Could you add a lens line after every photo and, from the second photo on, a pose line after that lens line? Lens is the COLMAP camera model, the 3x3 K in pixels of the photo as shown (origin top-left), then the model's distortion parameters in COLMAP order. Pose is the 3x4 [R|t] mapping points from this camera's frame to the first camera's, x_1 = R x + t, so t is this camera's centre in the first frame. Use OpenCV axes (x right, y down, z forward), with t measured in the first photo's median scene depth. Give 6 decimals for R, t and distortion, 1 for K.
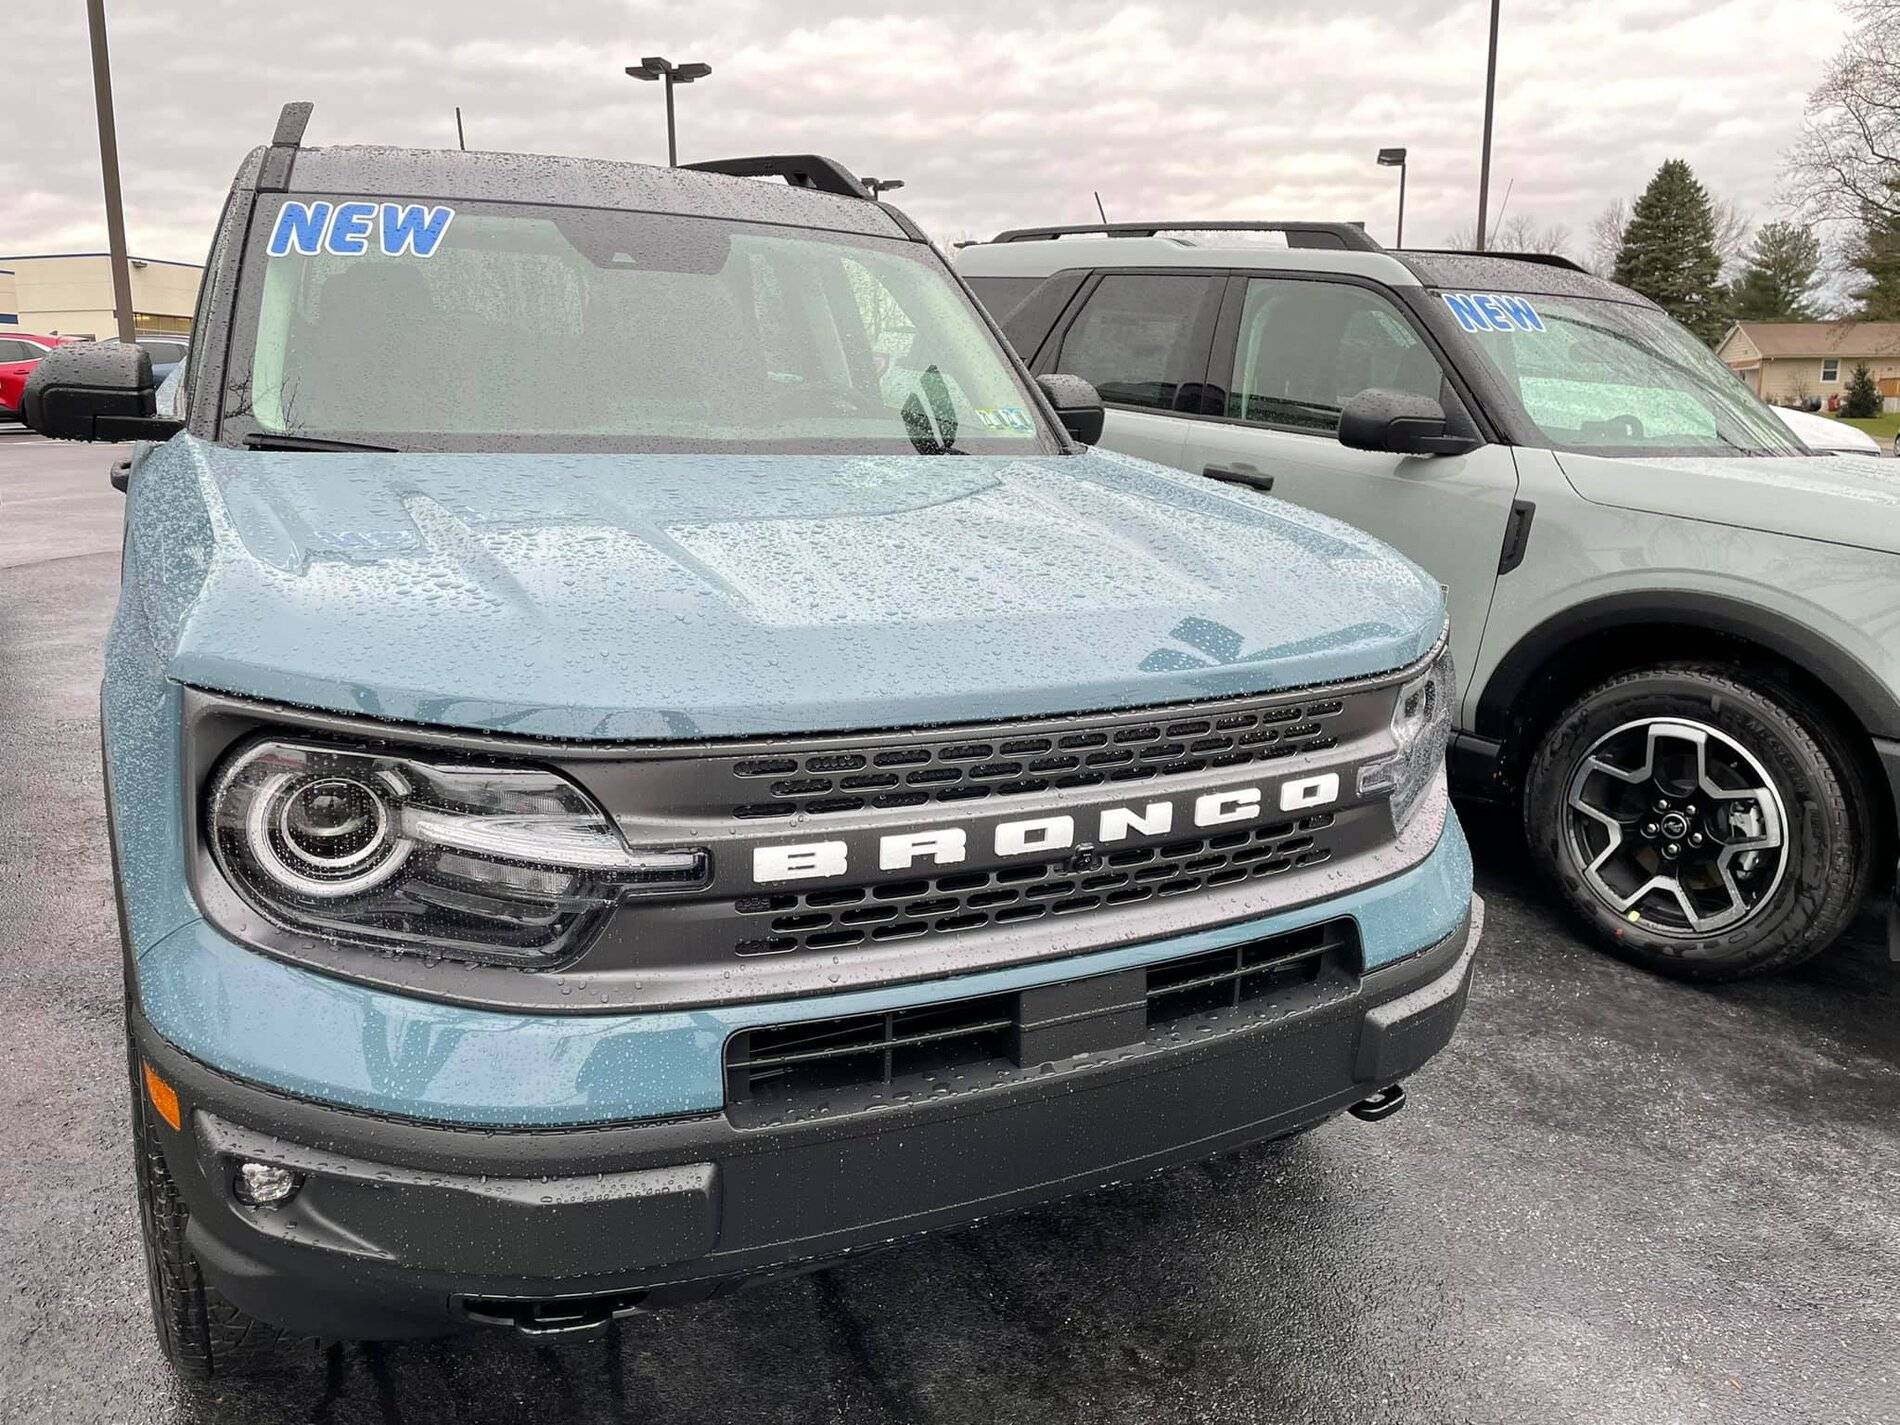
lens RADIAL K [[1470.5, 0, 950.0], [0, 1470.5, 712.5], [0, 0, 1]] dist [0.014079, -0.001471]
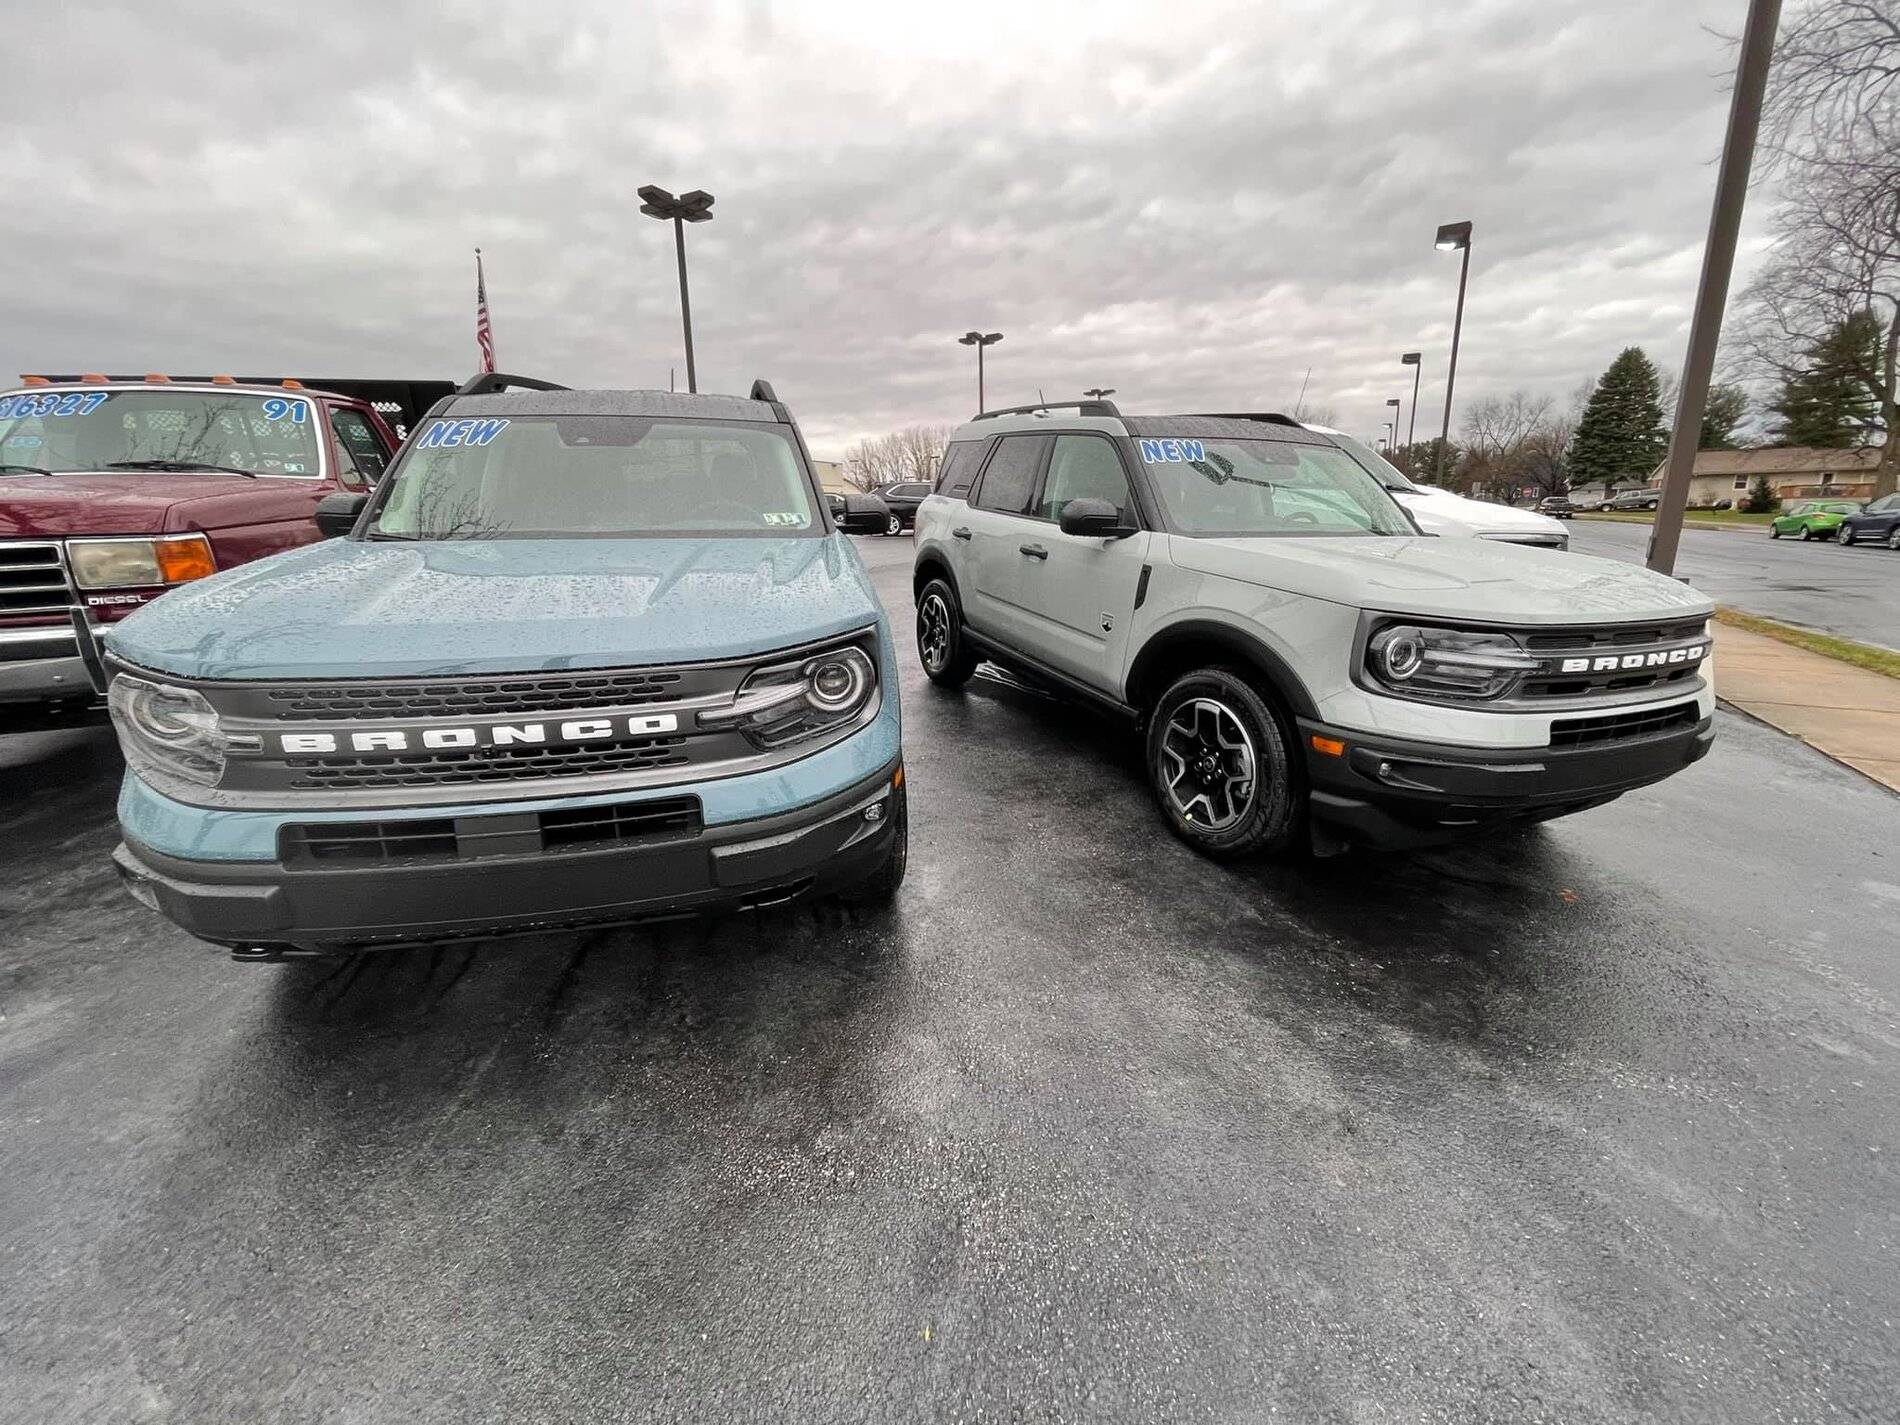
lens RADIAL K [[757.7, 0, 945.8], [0, 757.7, 735.0], [0, 0, 1]] dist [0.001558, 0.000677]
pose [[0.961318, 0.056621, -0.269559, 0.431119], [-0.037367, 0.996405, 0.076035, -0.008618], [0.272895, -0.063022, 0.959977, 0.108661]]
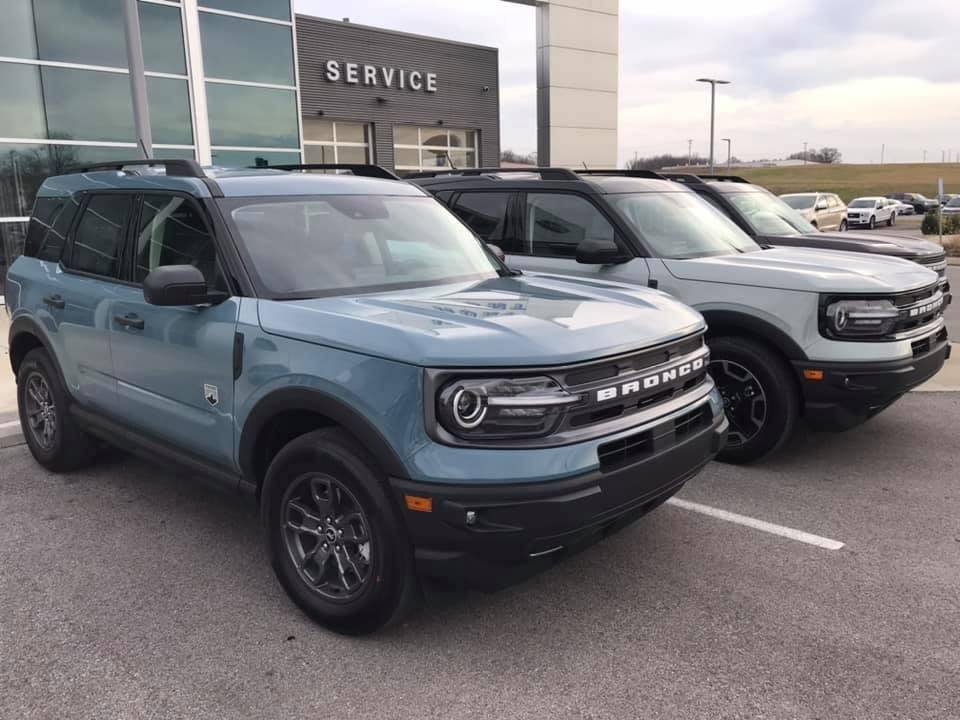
lens RADIAL K [[743.0, 0, 480.0], [0, 743.0, 360.0], [0, 0, 1]] dist [0.014079, -0.001471]
pose [[0.946876, -0.117702, 0.299287, -0.385539], [0.134461, 0.990266, -0.035958, 0.019466], [-0.292142, 0.074290, 0.953485, -0.248830]]
